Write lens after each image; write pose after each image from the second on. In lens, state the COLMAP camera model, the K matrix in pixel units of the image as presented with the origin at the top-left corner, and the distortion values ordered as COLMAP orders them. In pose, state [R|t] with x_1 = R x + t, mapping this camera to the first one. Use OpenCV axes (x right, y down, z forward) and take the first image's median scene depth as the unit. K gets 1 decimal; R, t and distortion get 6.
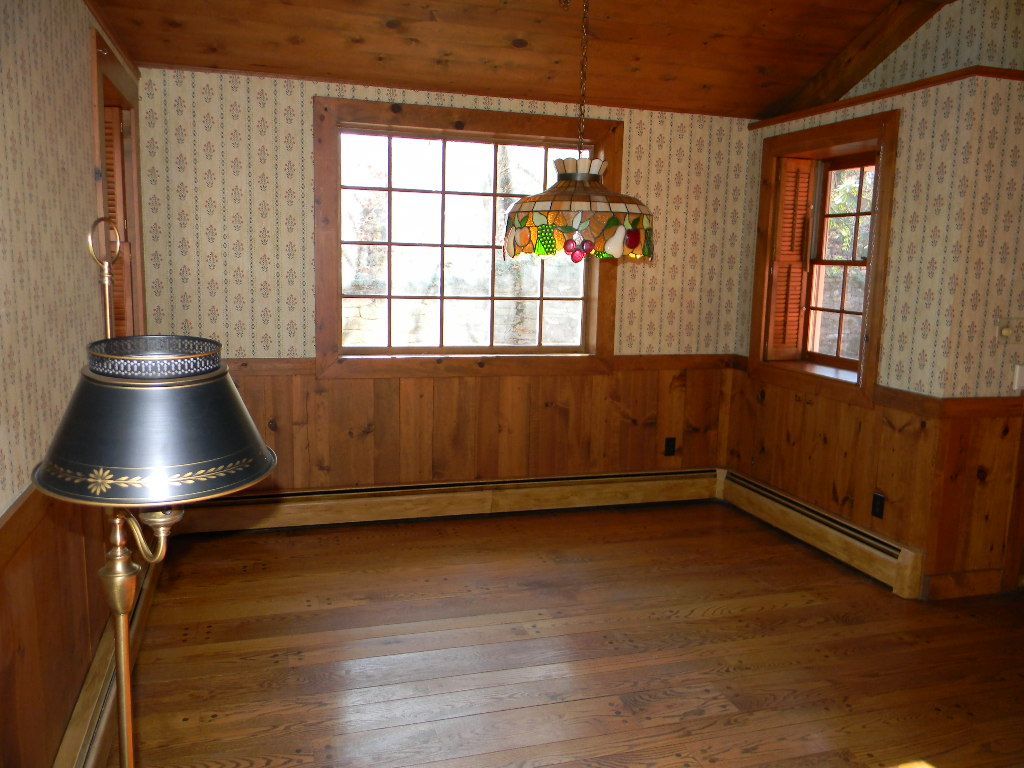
lens RADIAL K [[824.4, 0, 512.0], [0, 824.4, 384.0], [0, 0, 1]] dist [-0.002024, -0.014505]
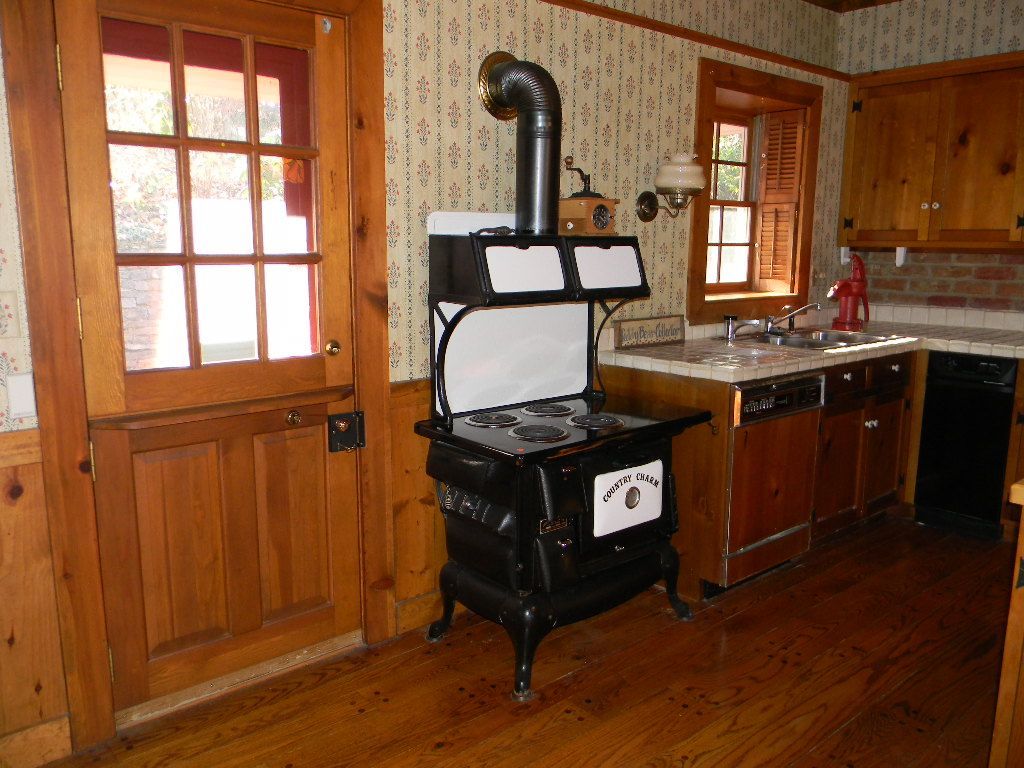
lens RADIAL K [[824.4, 0, 512.0], [0, 824.4, 384.0], [0, 0, 1]] dist [-0.002024, -0.014505]
pose [[0.915414, -0.091316, 0.392019, 0.579351], [0.080565, 0.995785, 0.043827, -0.011613], [-0.394368, -0.008537, 0.918913, 0.282983]]
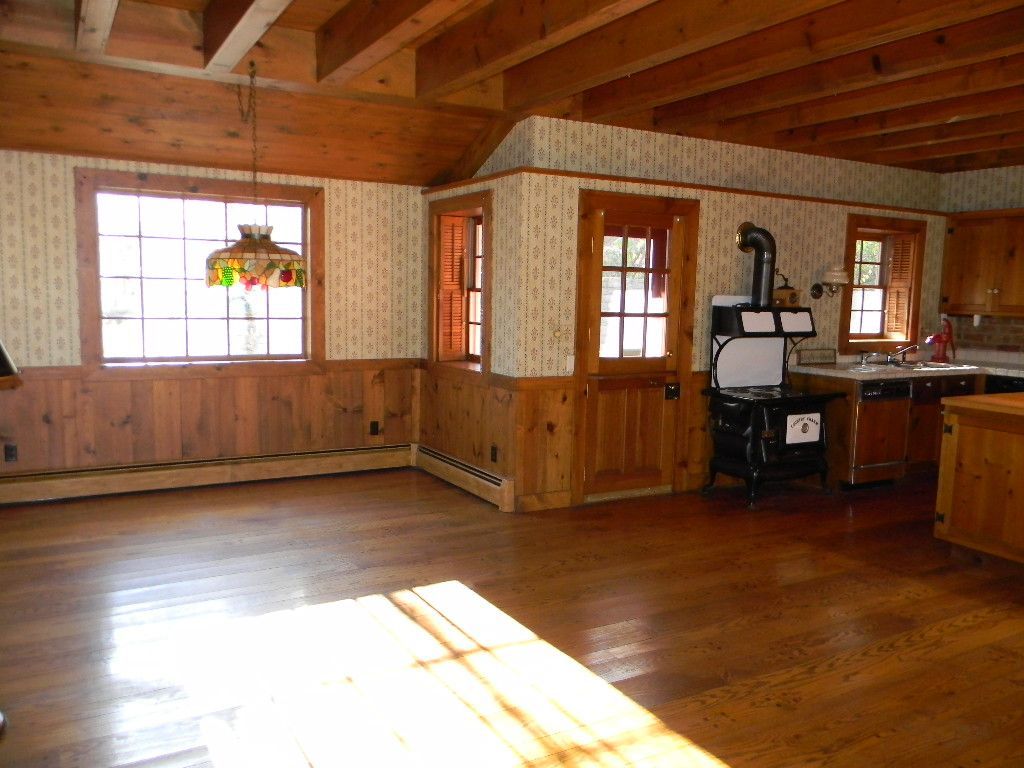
lens RADIAL K [[824.4, 0, 512.0], [0, 824.4, 384.0], [0, 0, 1]] dist [-0.002024, -0.014505]
pose [[0.977005, -0.029154, 0.211212, 0.147860], [0.036178, 0.998911, -0.029465, 0.059155], [-0.210123, 0.036428, 0.976996, -0.401234]]
